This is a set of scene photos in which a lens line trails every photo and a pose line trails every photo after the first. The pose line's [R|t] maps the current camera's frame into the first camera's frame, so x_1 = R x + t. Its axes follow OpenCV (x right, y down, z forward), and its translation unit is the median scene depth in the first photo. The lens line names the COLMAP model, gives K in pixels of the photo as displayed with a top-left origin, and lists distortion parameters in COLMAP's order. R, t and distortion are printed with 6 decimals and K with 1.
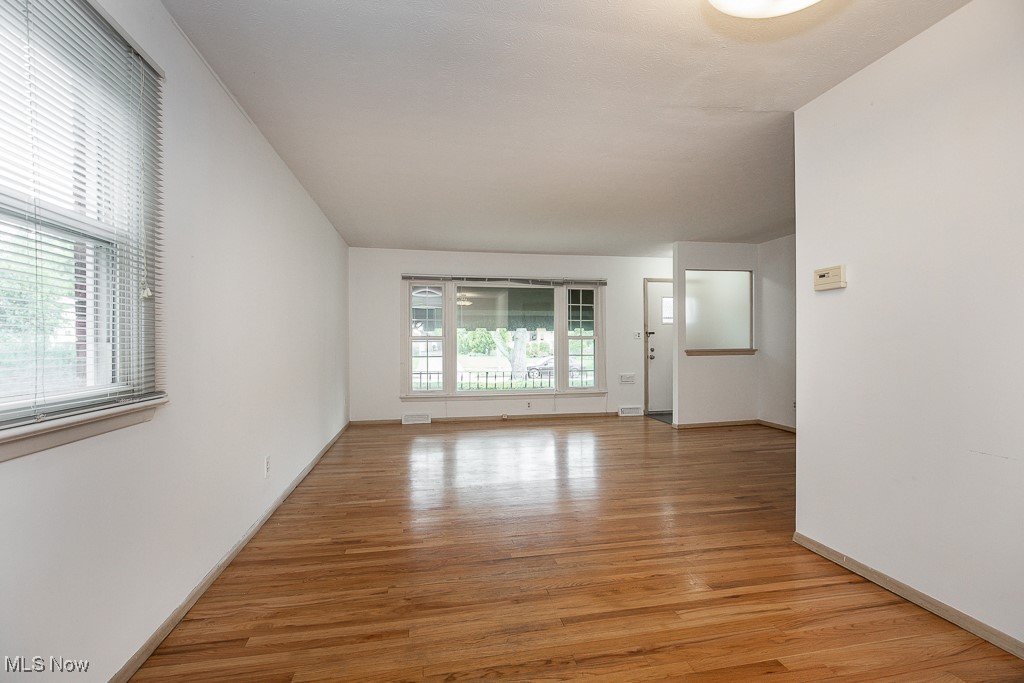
lens RADIAL K [[468.9, 0, 519.8], [0, 468.9, 346.0], [0, 0, 1]] dist [-0.014831, 0.001532]
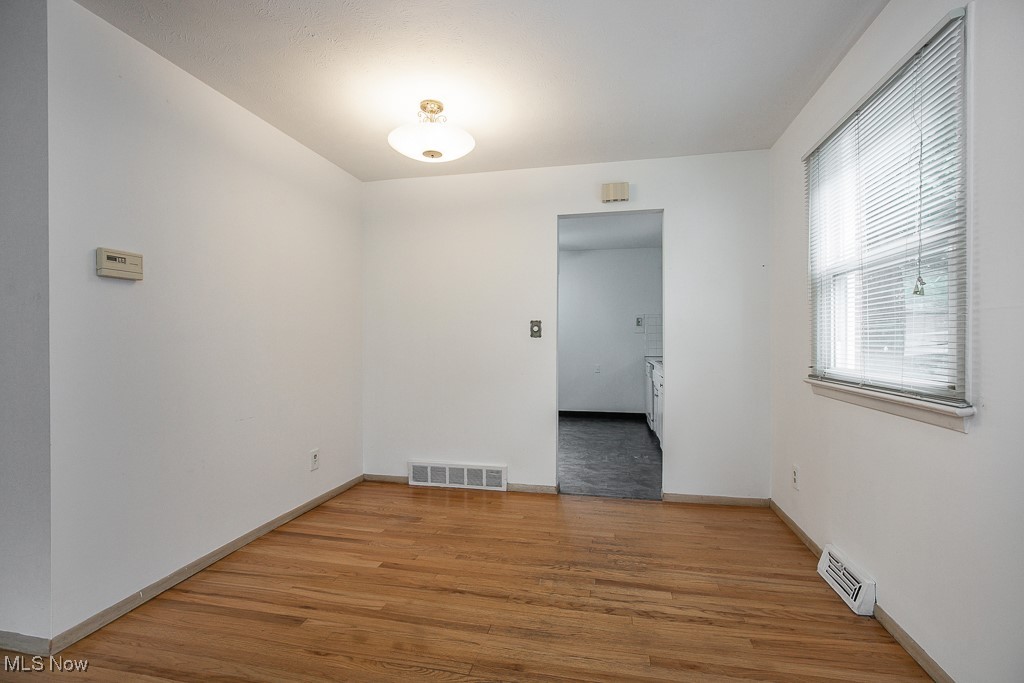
lens RADIAL K [[468.9, 0, 509.0], [0, 468.9, 347.5], [0, 0, 1]] dist [-0.014831, 0.001532]
pose [[-0.911606, 0.000054, 0.411065, -0.097577], [0.008661, 0.999781, 0.019075, -0.004167], [-0.410974, 0.020949, -0.911406, 0.522636]]
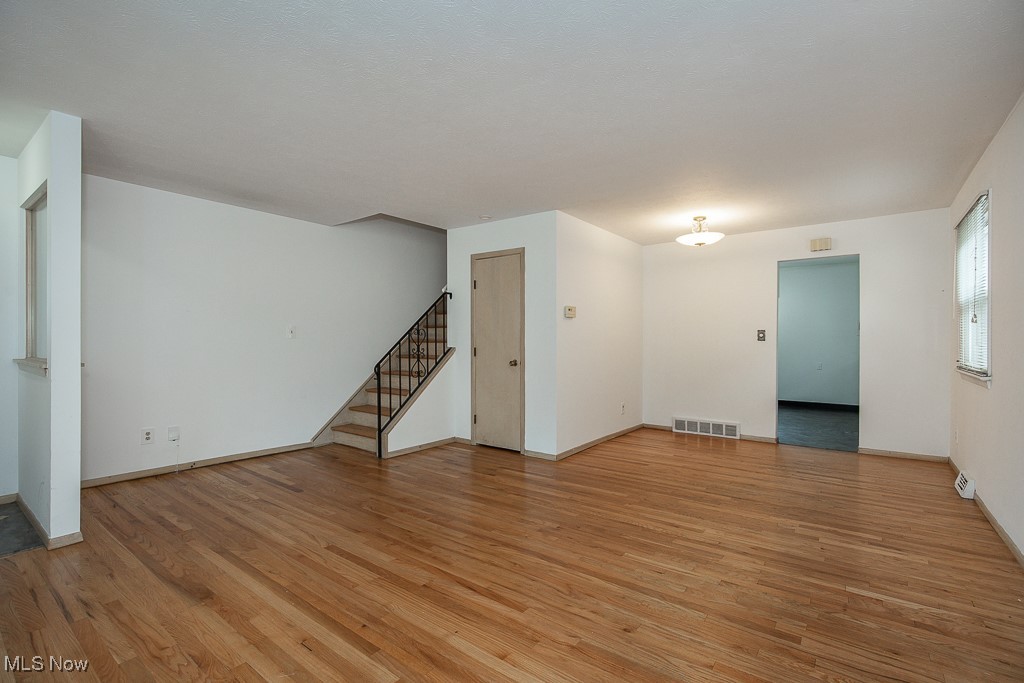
lens RADIAL K [[468.9, 0, 507.0], [0, 468.9, 340.5], [0, 0, 1]] dist [-0.014831, 0.001532]
pose [[-0.650581, 0.003806, 0.759428, -0.237852], [0.006162, 0.999981, 0.000268, -0.009256], [-0.759412, 0.004854, -0.650592, 0.894538]]
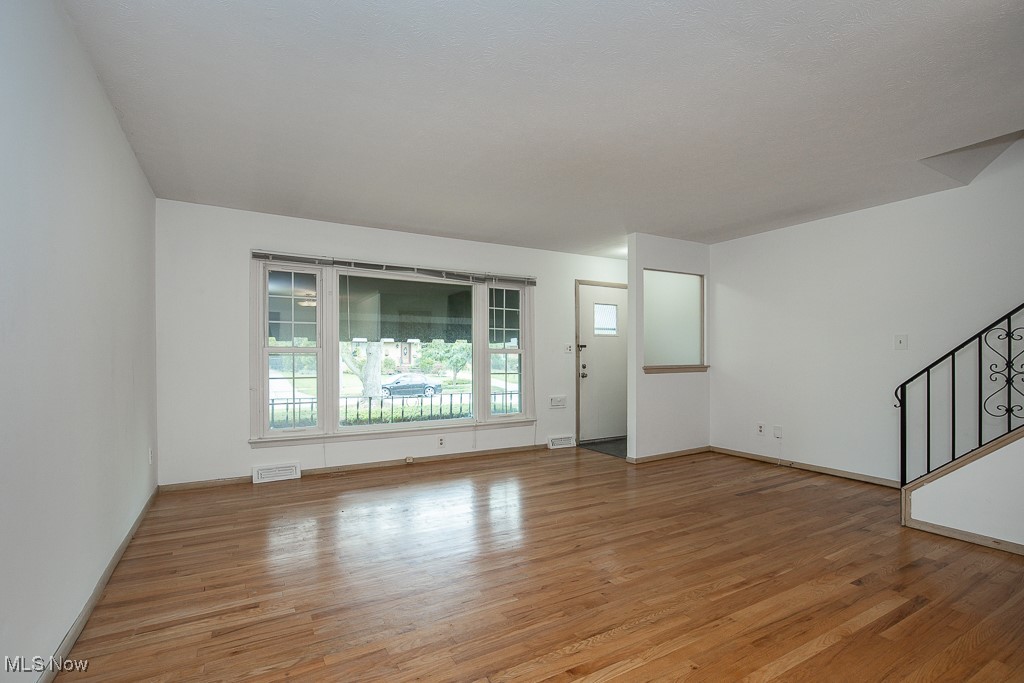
lens RADIAL K [[468.9, 0, 506.7], [0, 468.9, 366.2], [0, 0, 1]] dist [-0.014831, 0.001532]
pose [[0.948544, -0.003601, 0.316624, -0.120500], [0.001093, 0.999967, 0.008098, 0.001067], [-0.316643, -0.007335, 0.948516, 0.275934]]
